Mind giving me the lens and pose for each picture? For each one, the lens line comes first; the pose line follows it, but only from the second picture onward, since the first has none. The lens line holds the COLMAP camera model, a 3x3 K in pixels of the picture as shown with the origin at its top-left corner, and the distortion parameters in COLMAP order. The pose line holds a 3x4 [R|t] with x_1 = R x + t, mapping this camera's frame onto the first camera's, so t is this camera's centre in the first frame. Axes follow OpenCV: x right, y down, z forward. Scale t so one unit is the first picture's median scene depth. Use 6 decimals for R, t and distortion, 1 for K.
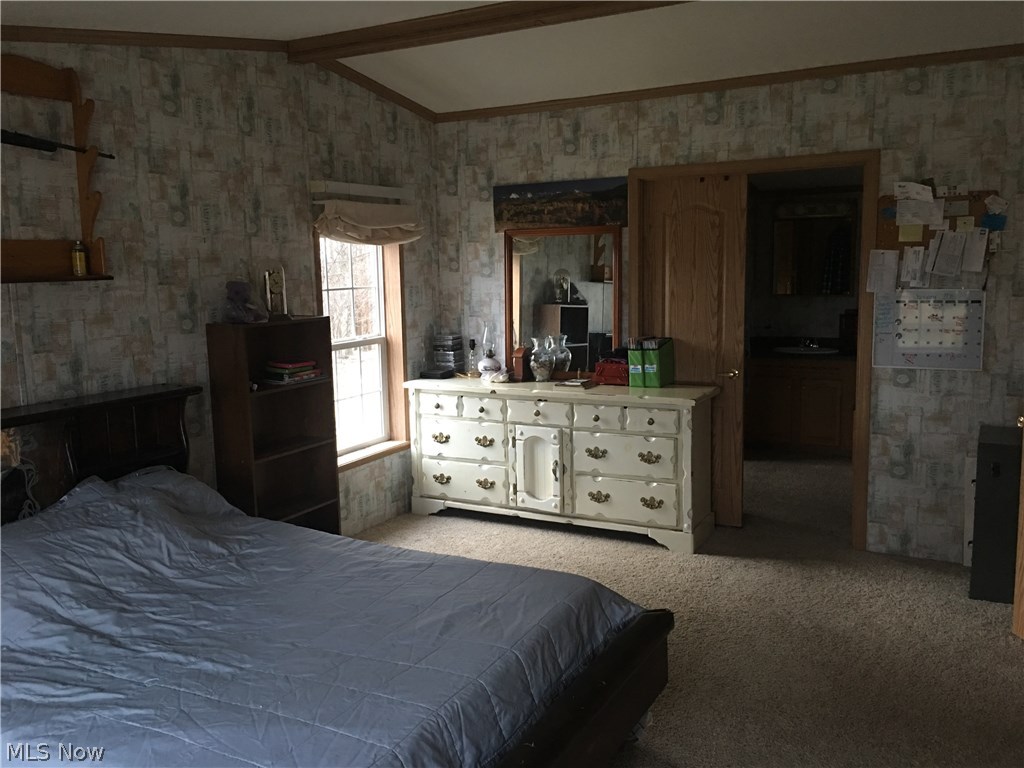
lens RADIAL K [[875.5, 0, 512.0], [0, 875.5, 384.0], [0, 0, 1]] dist [0.088102, -0.103303]
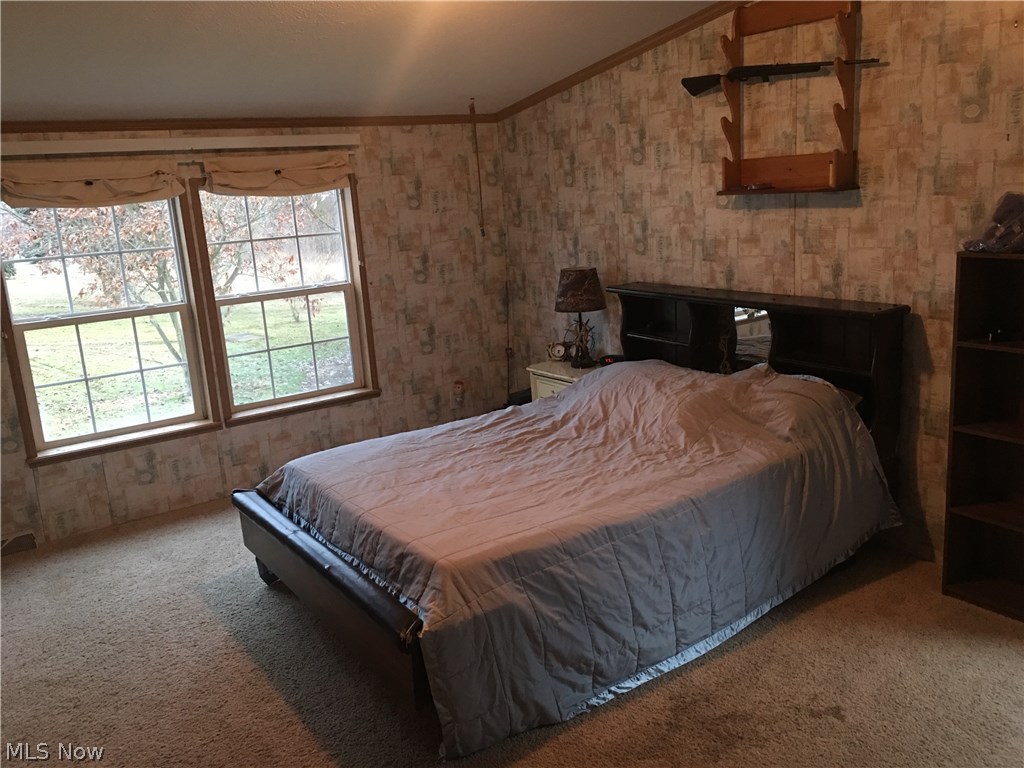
lens RADIAL K [[875.5, 0, 512.0], [0, 875.5, 384.0], [0, 0, 1]] dist [0.088102, -0.103303]
pose [[-0.447884, 0.250890, -0.858169, 0.616327], [-0.054990, 0.950275, 0.306518, -0.187792], [0.892399, 0.184475, -0.411817, 1.061804]]
